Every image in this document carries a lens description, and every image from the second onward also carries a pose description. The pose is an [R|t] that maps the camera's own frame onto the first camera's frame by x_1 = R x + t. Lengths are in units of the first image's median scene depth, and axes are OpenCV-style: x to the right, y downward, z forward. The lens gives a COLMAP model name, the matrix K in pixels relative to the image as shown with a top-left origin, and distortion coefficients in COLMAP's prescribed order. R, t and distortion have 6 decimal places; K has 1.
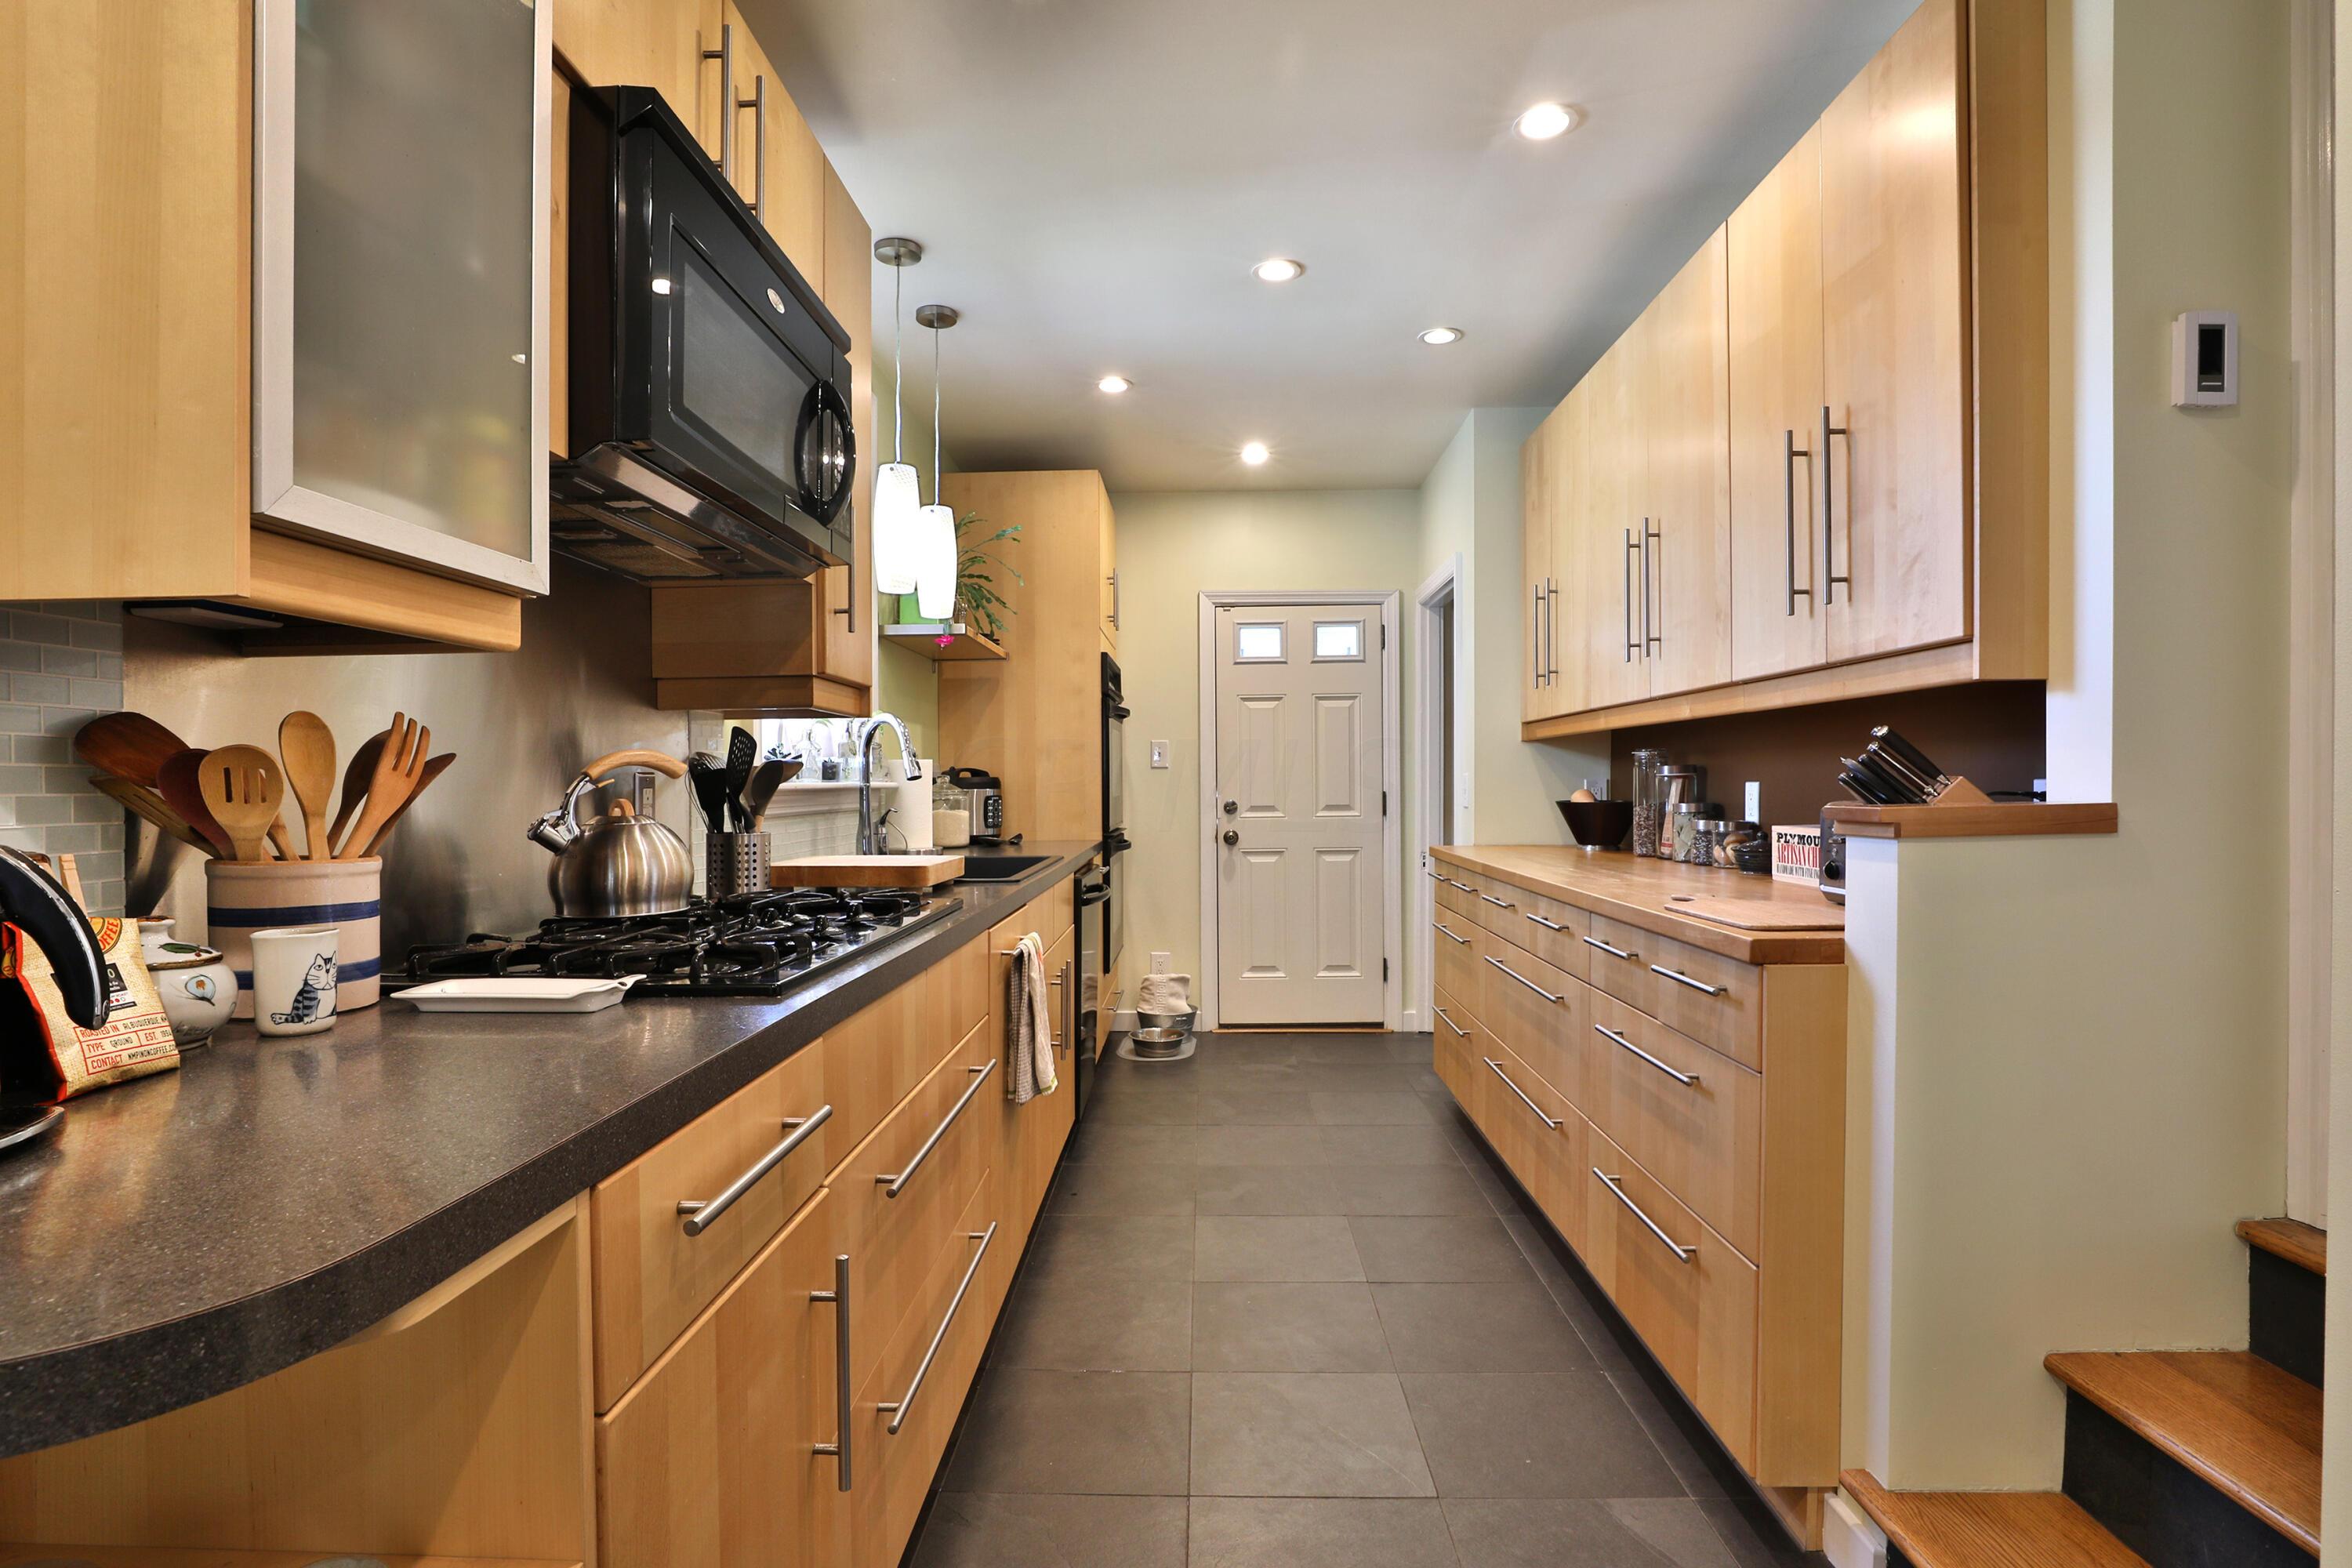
lens RADIAL K [[1162.1, 0, 1158.7], [0, 1162.1, 798.3], [0, 0, 1]] dist [-0.036477, 0.009951]
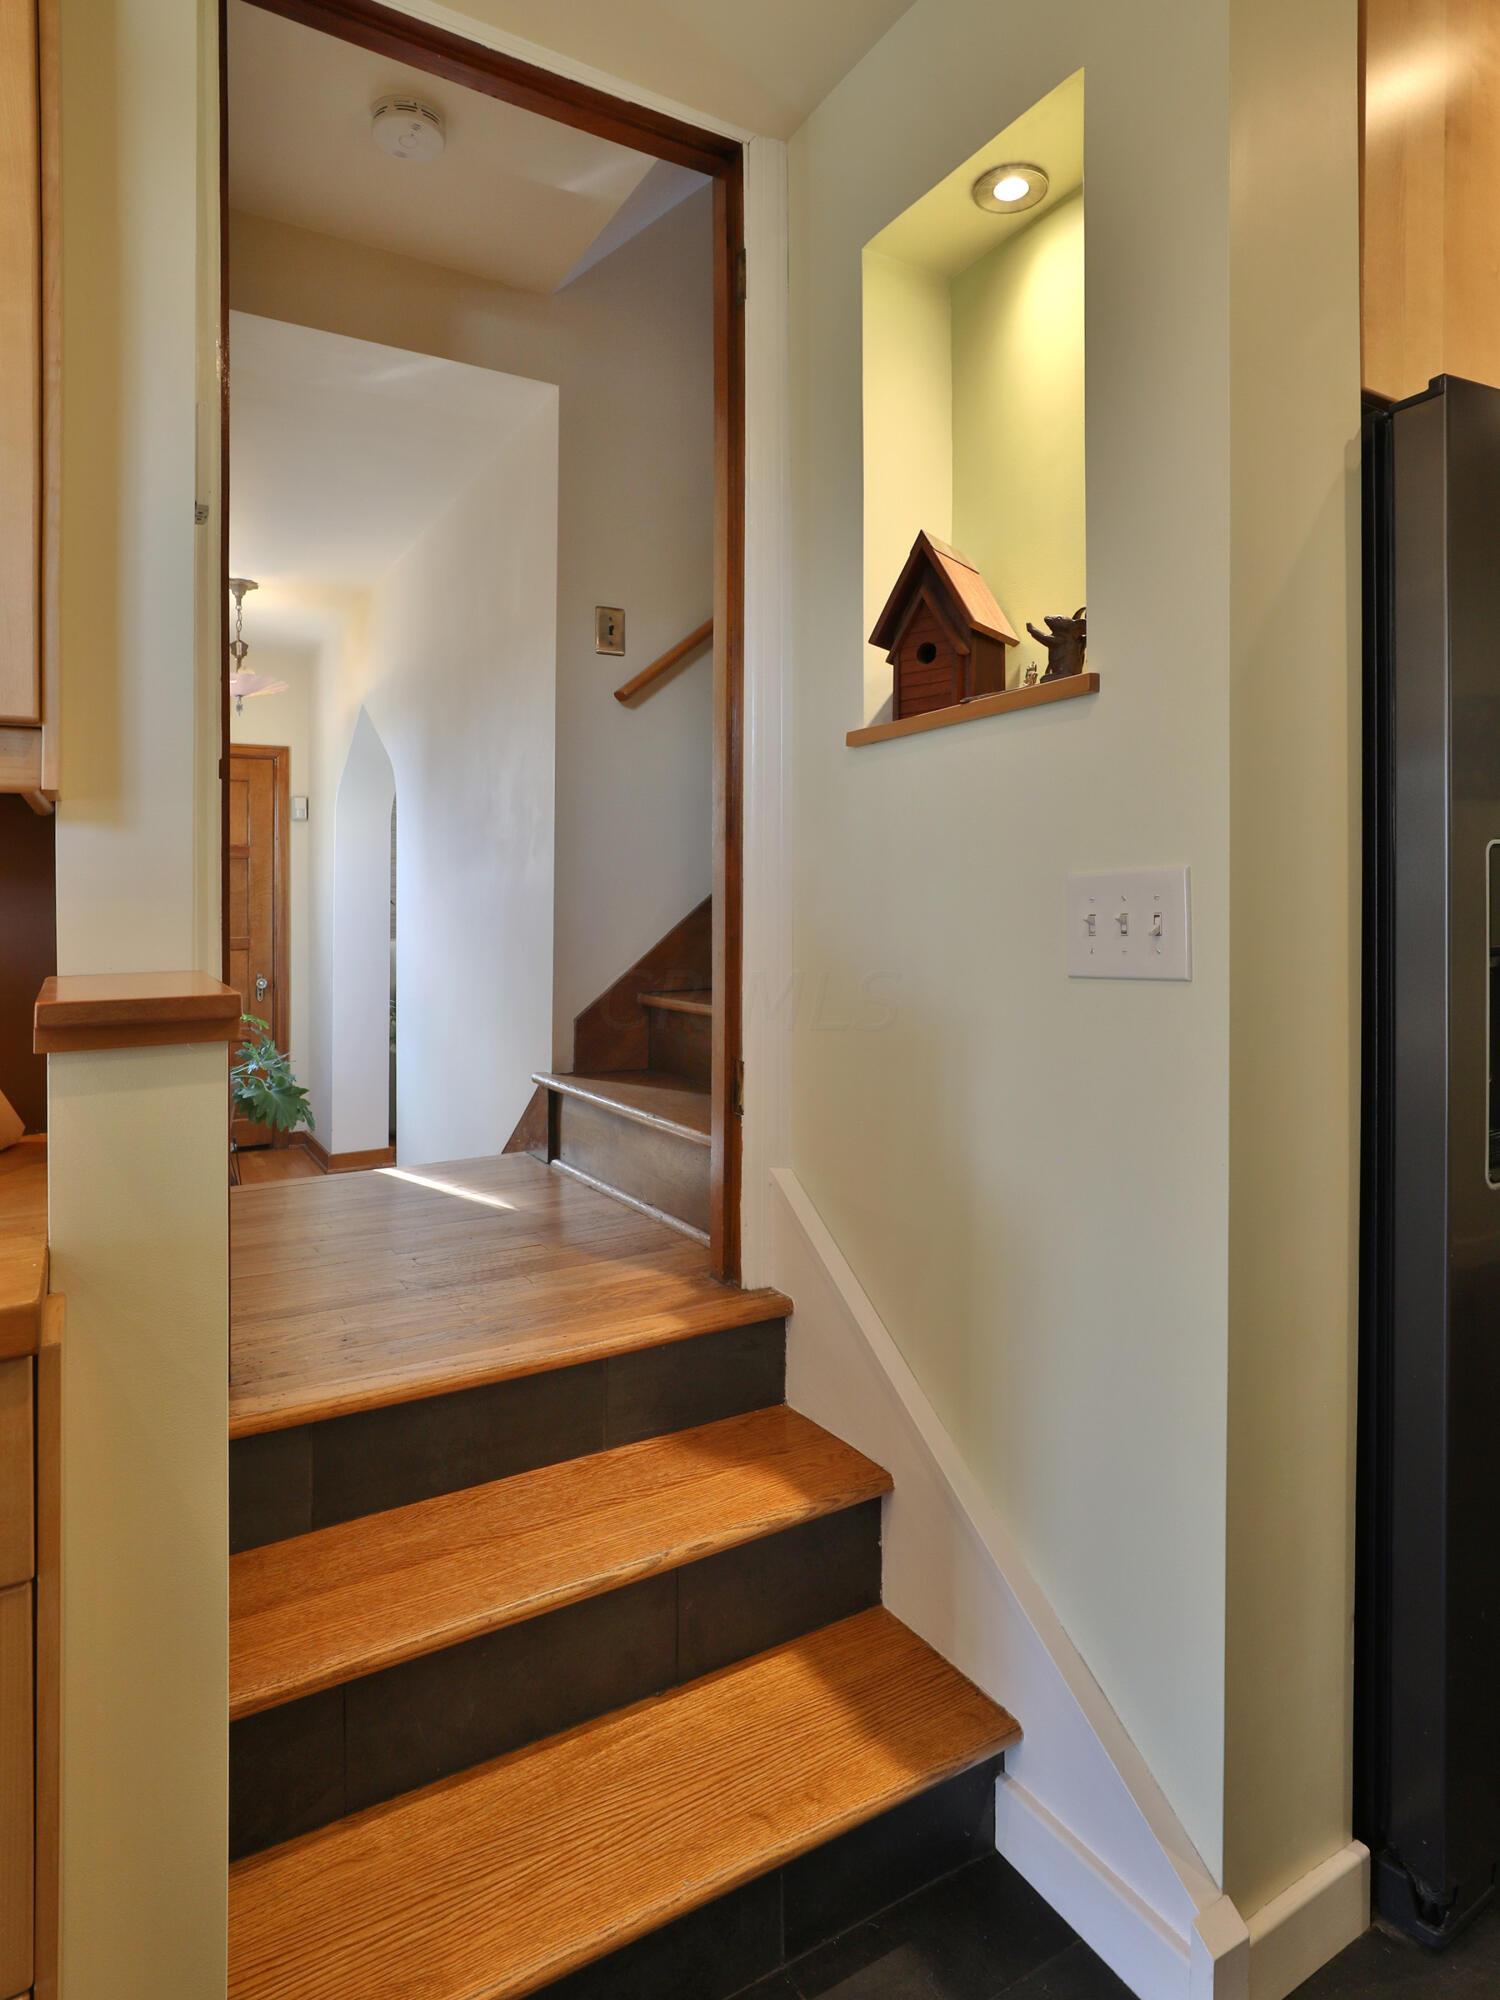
lens RADIAL K [[1094.3, 0, 725.3], [0, 1094.3, 911.3], [0, 0, 1]] dist [-0.019937, -0.001805]
pose [[-0.543618, 0.007594, 0.839299, -0.001126], [0.023514, 0.999704, 0.006184, -0.014672], [-0.839004, 0.023097, -0.543635, 0.477813]]
